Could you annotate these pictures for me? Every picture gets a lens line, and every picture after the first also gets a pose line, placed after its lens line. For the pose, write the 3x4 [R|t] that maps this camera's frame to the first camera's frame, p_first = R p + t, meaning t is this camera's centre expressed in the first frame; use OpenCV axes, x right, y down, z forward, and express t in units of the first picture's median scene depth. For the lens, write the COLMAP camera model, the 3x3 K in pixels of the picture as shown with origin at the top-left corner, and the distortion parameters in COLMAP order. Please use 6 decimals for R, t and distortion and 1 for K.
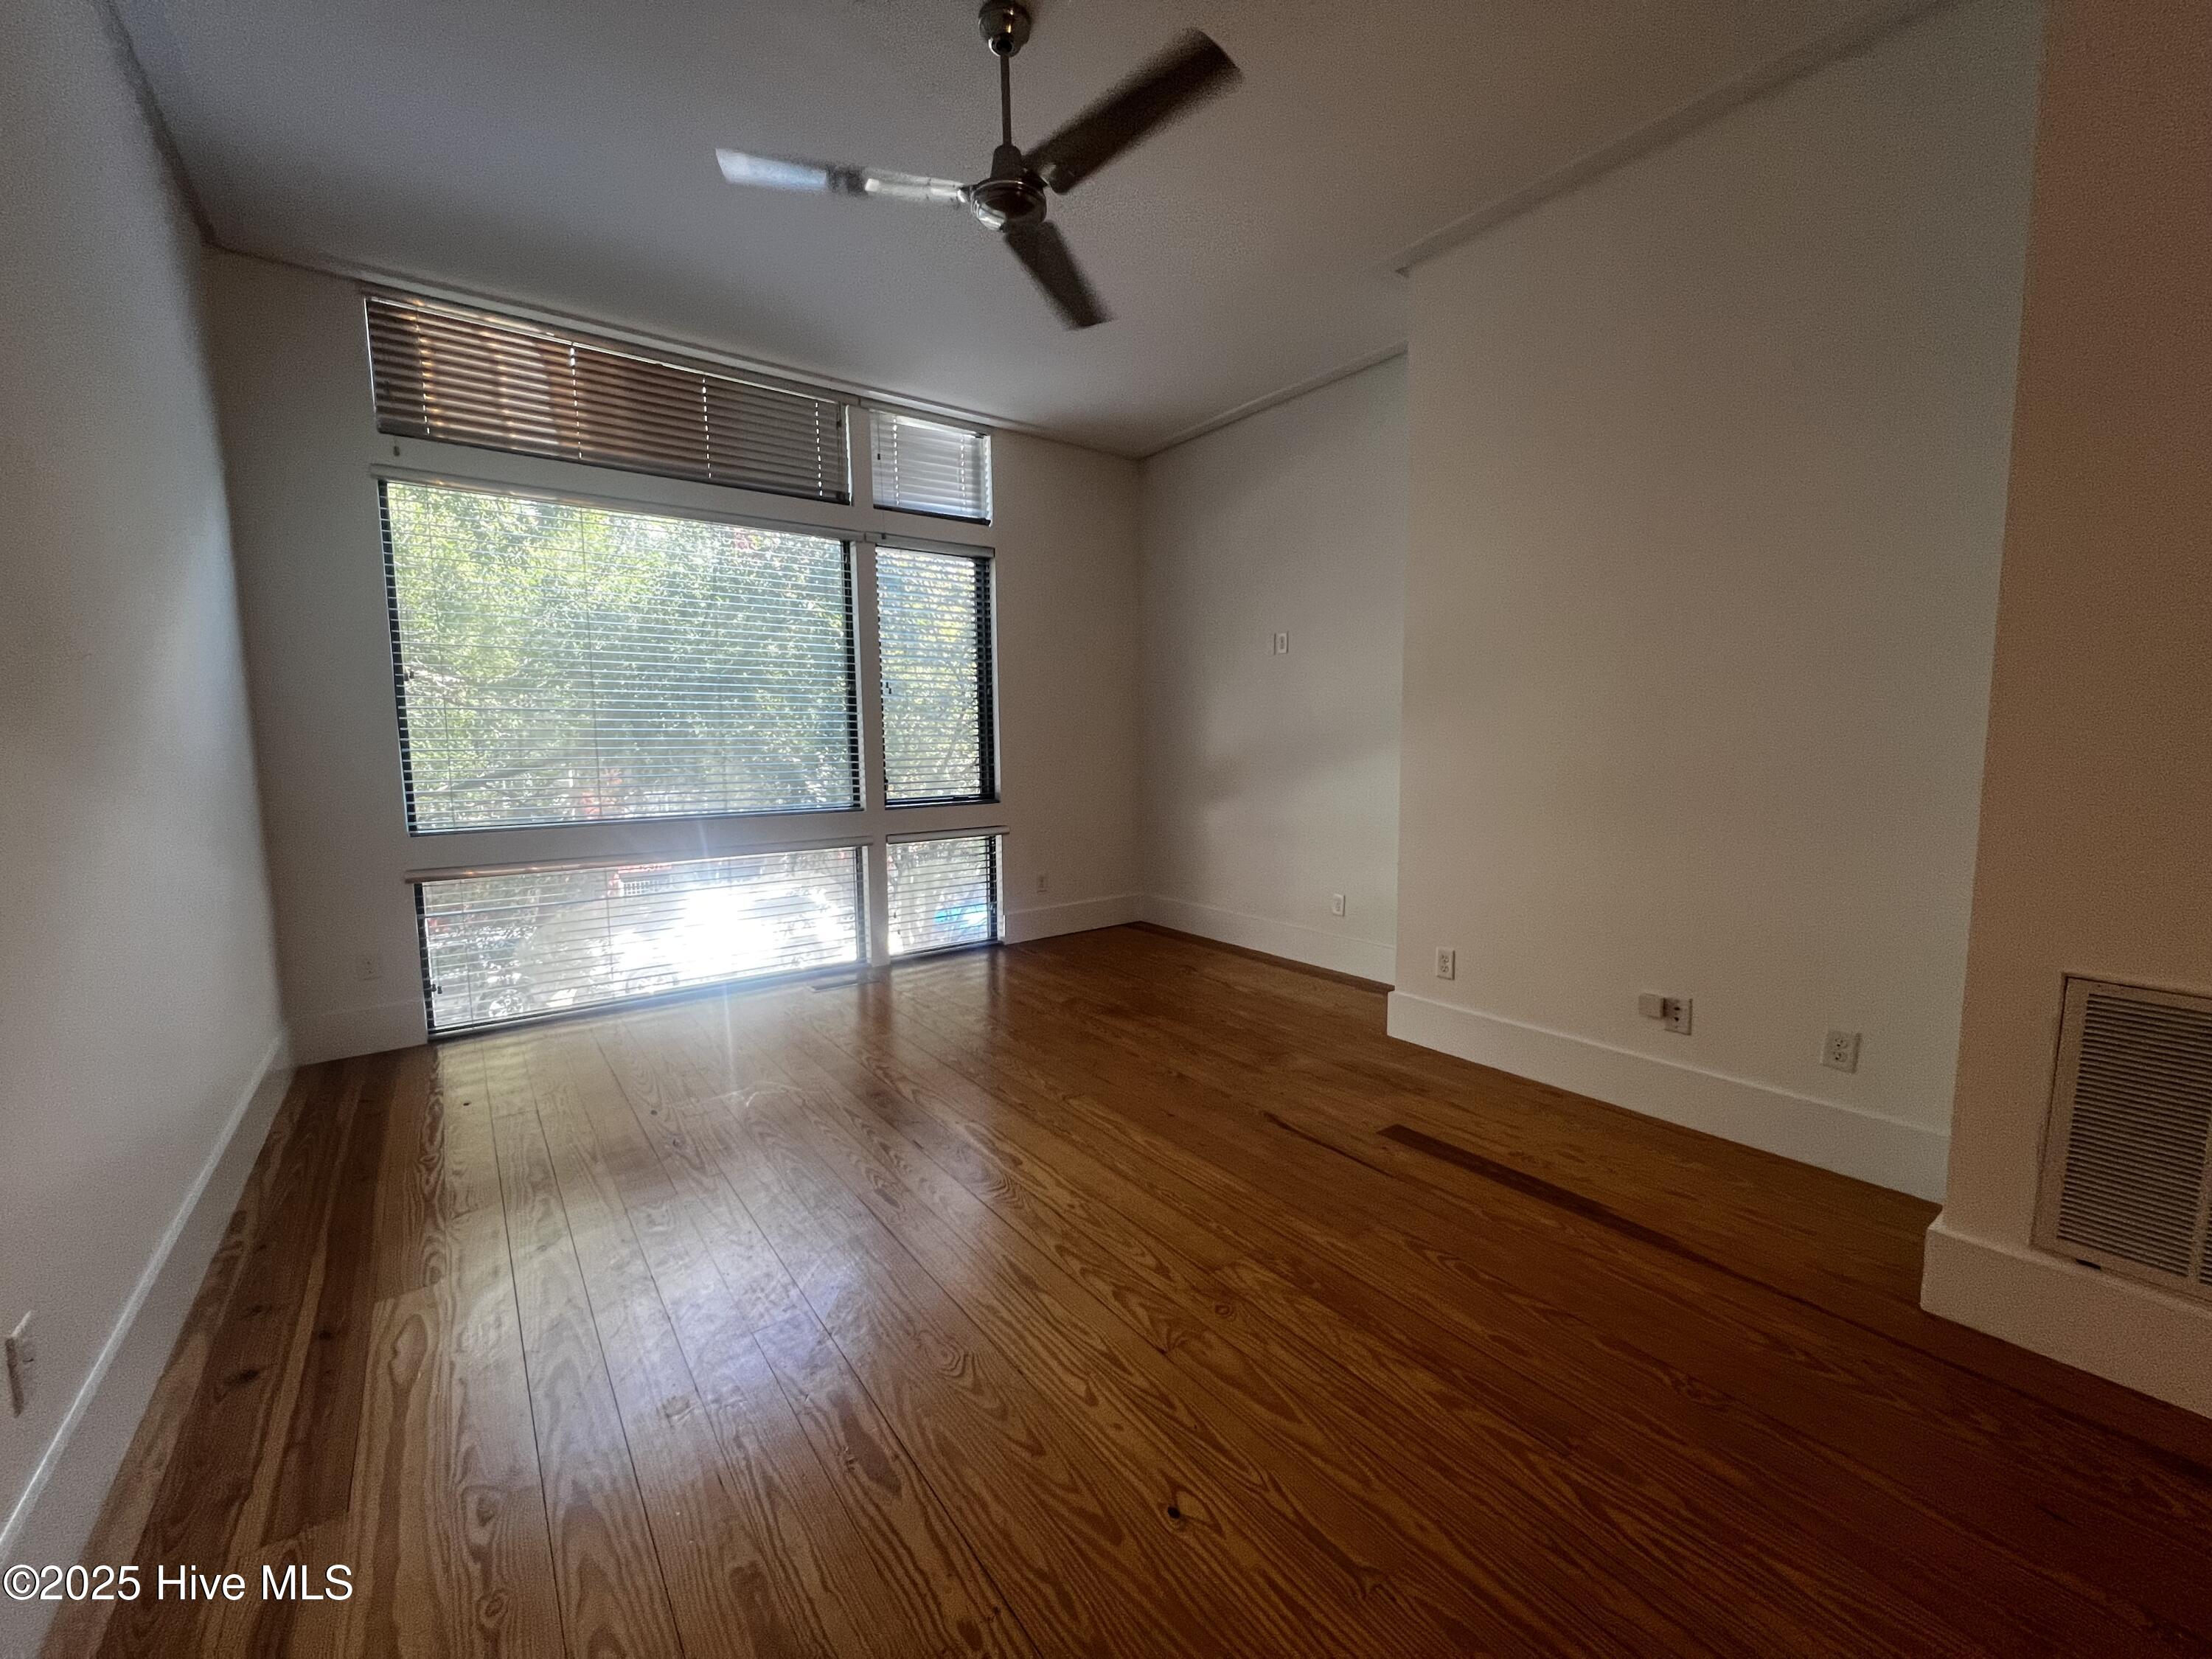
lens RADIAL K [[888.0, 0, 1106.0], [0, 888.0, 829.5], [0, 0, 1]] dist [0.000096, 0.000019]
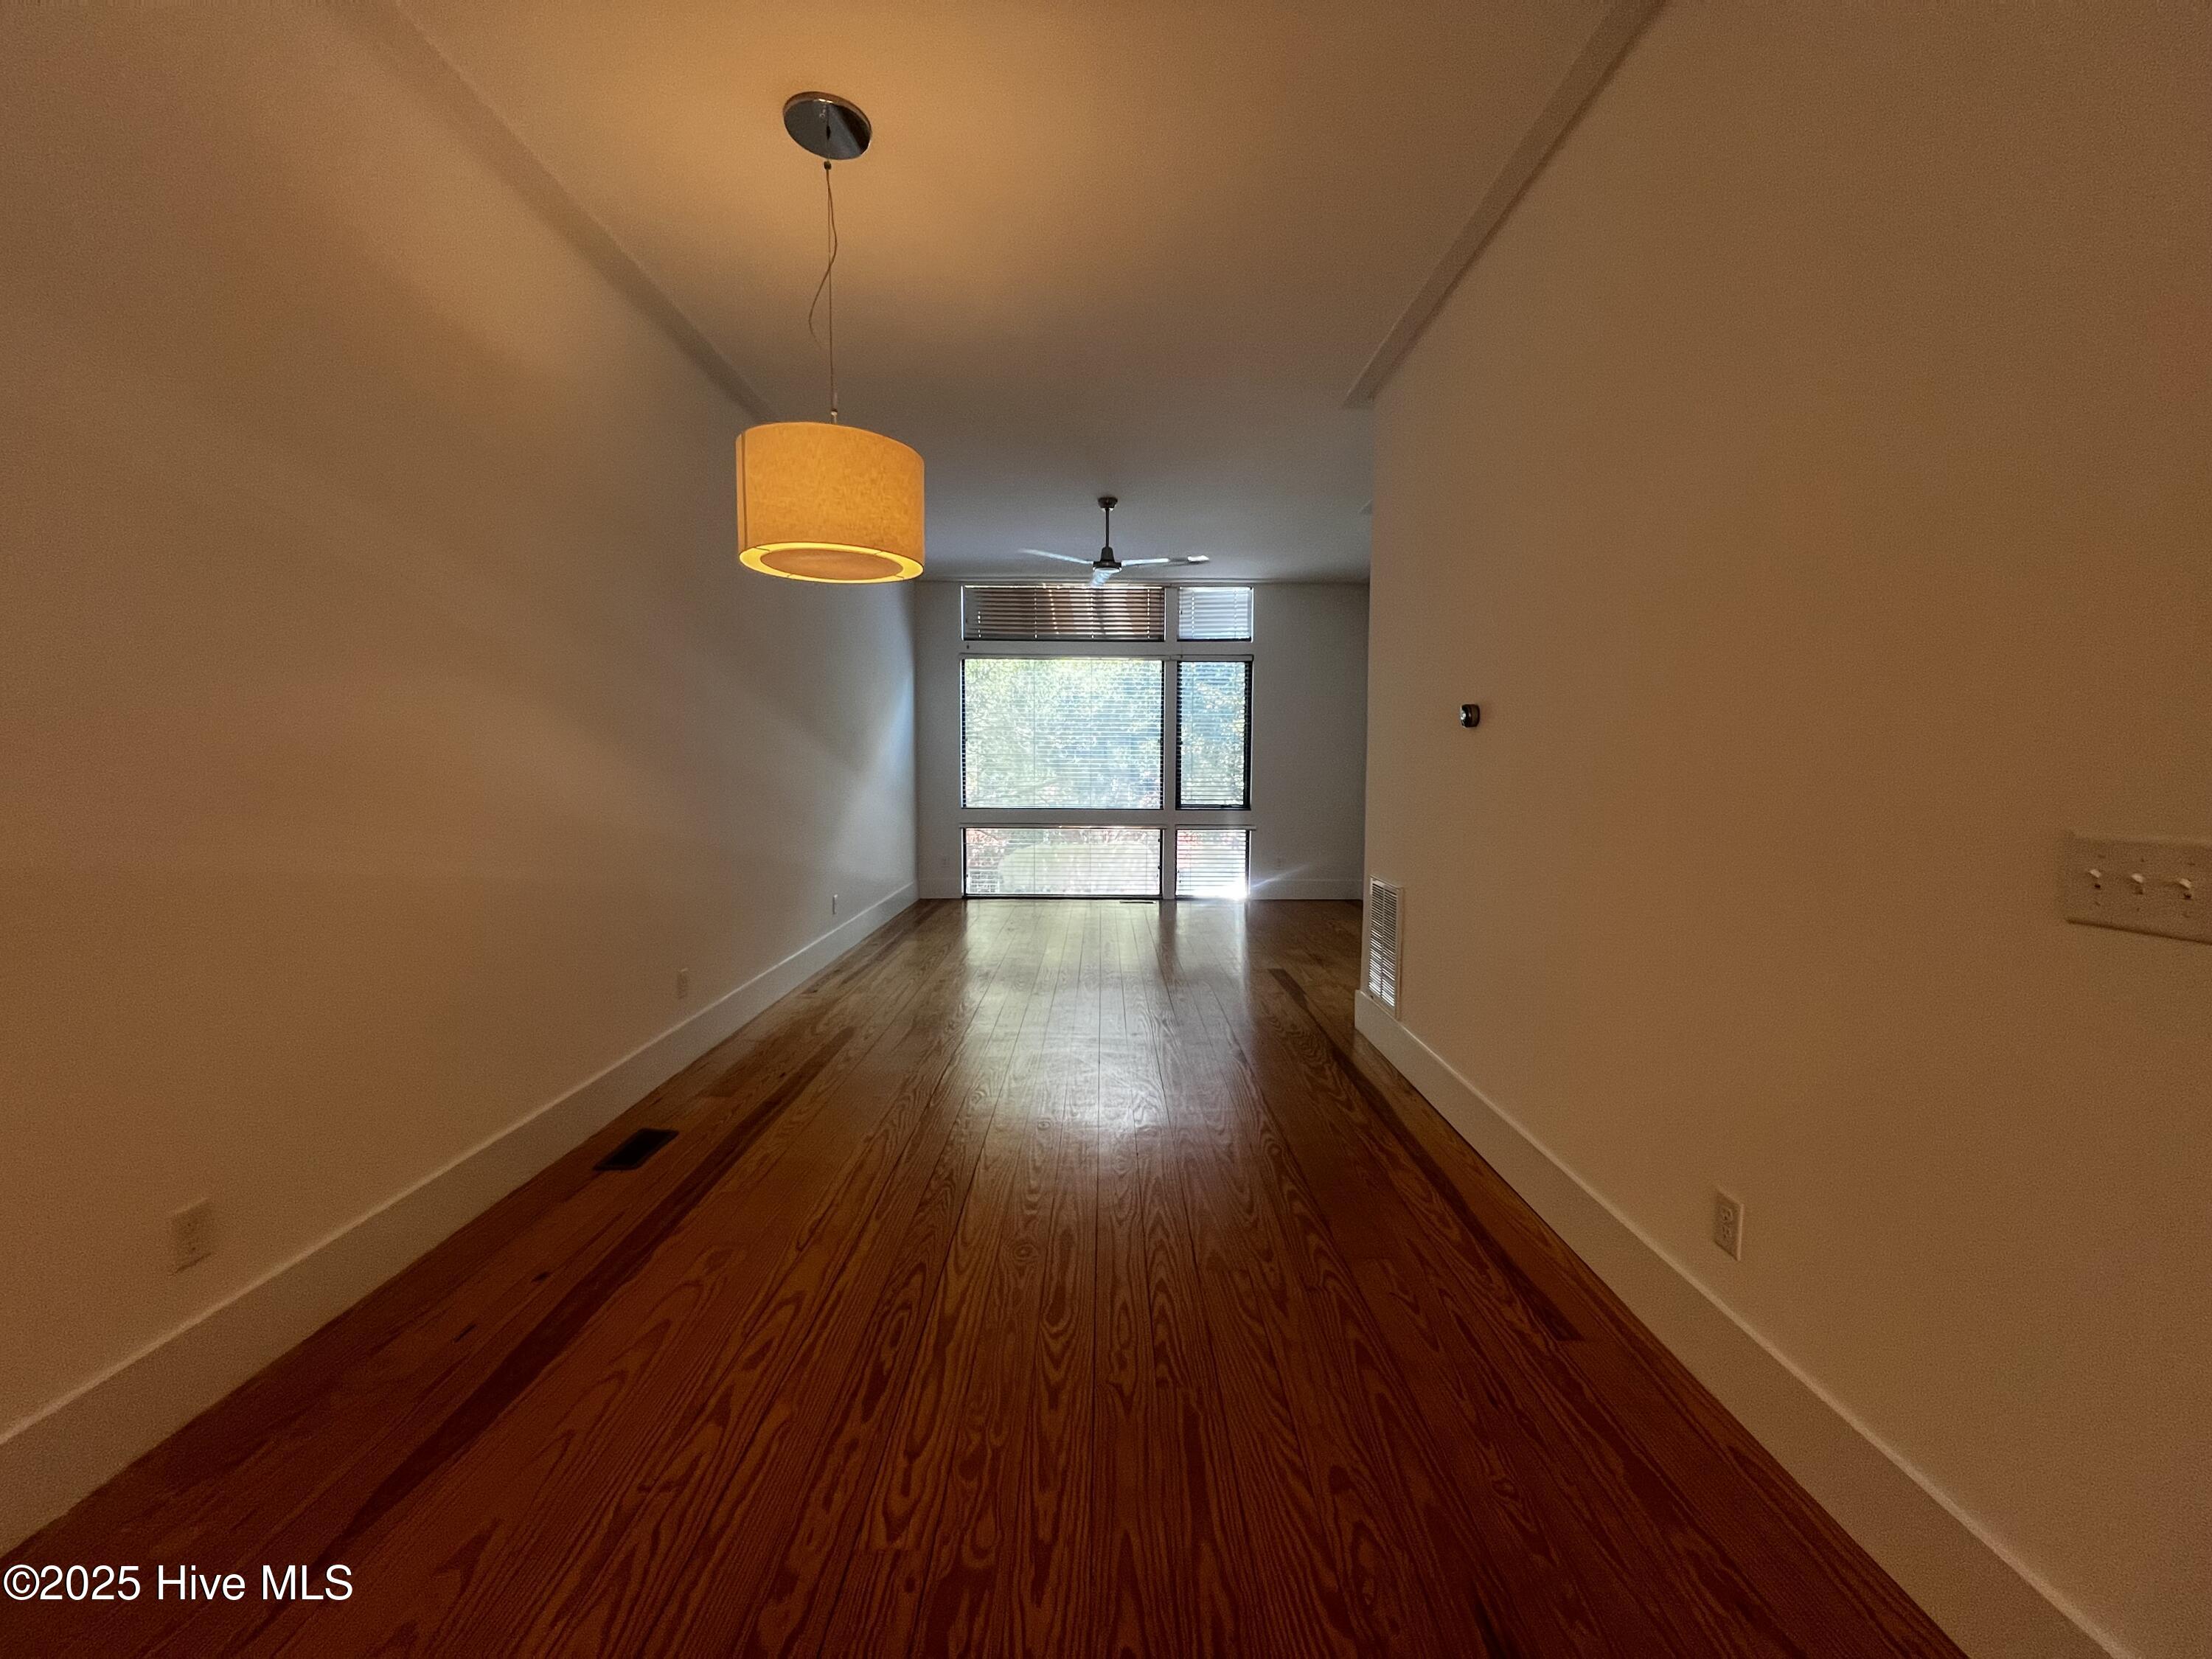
lens RADIAL K [[888.0, 0, 1106.0], [0, 888.0, 829.5], [0, 0, 1]] dist [0.000096, 0.000019]
pose [[0.792846, 0.053711, -0.607051, 0.708511], [-0.074582, 0.997173, -0.009181, 0.042873], [0.604842, 0.052554, 0.794610, -0.480818]]
